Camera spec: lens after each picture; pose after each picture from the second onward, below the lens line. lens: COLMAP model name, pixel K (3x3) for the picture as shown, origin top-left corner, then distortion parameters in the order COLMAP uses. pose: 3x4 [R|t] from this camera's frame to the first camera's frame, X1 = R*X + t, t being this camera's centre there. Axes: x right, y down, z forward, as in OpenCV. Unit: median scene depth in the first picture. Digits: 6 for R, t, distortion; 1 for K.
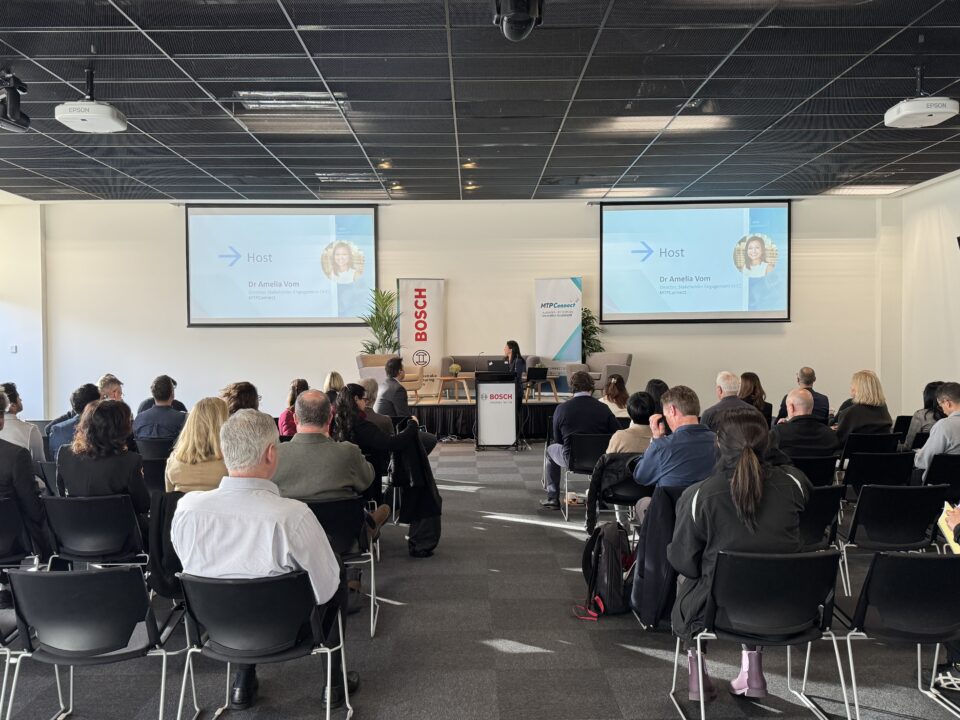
lens RADIAL K [[778.9, 0, 478.2], [0, 778.9, 354.6], [0, 0, 1]] dist [0.061540, 0.000116]
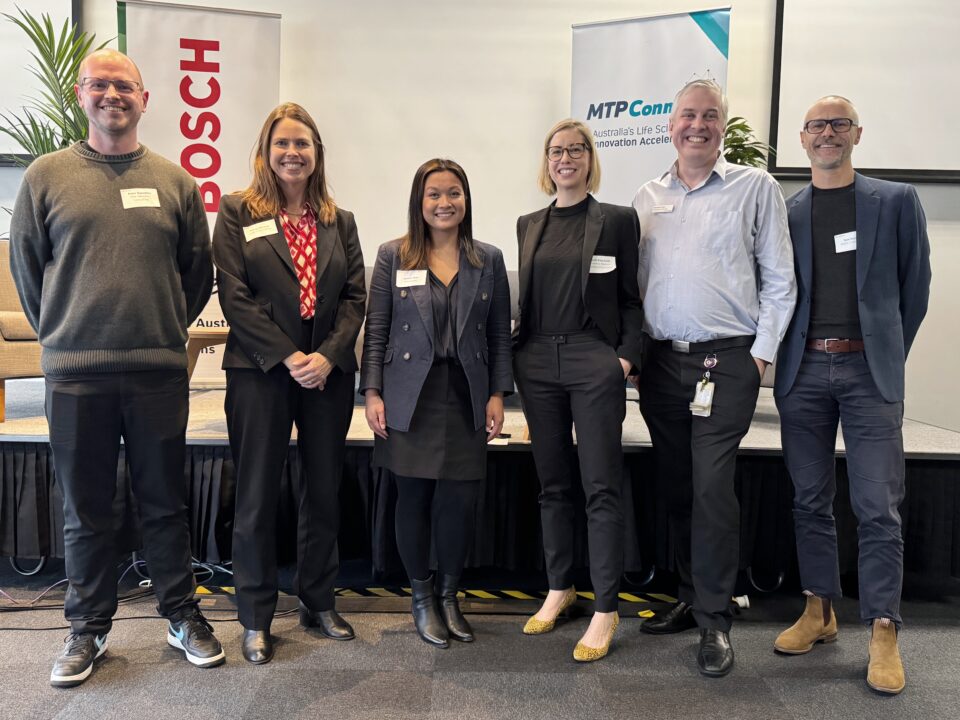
lens RADIAL K [[810.3, 0, 463.8], [0, 810.3, 347.9], [0, 0, 1]] dist [0.013191, -0.019105]
pose [[0.999421, 0.027916, -0.019448, 0.041062], [-0.027025, 0.998637, 0.044644, 0.020470], [0.020668, -0.044092, 0.998814, 0.694744]]
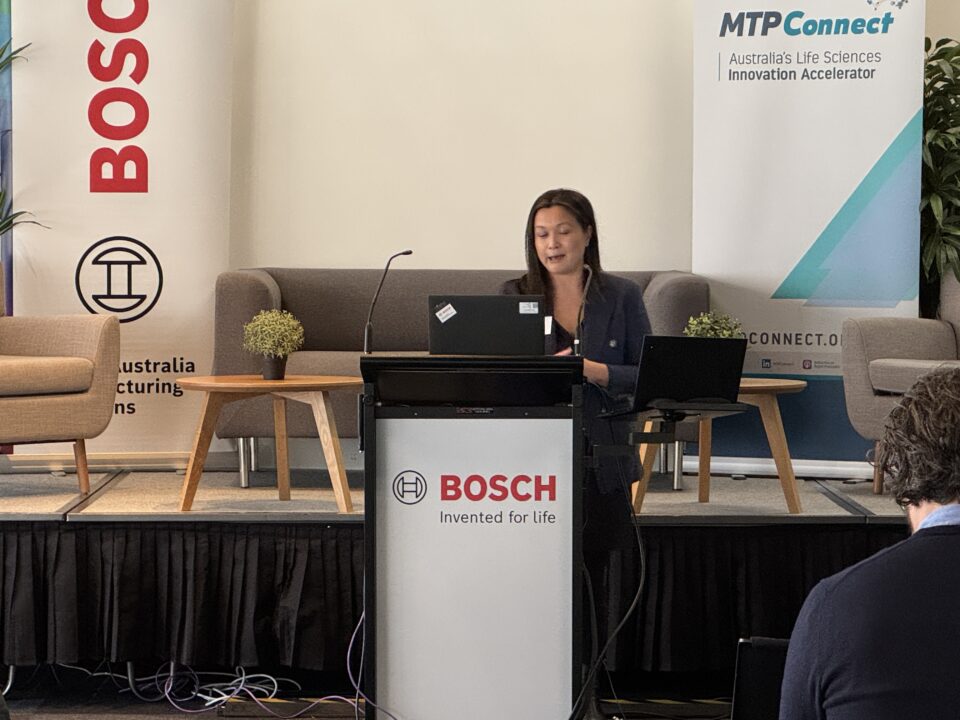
lens RADIAL K [[3134.7, 0, 471.1], [0, 3134.7, 336.6], [0, 0, 1]] dist [-0.080257, 0.000000]
pose [[0.999900, 0.013696, -0.003657, 0.021206], [-0.013609, 0.999647, 0.022825, 0.000122], [0.003968, -0.022773, 0.999733, 0.201026]]
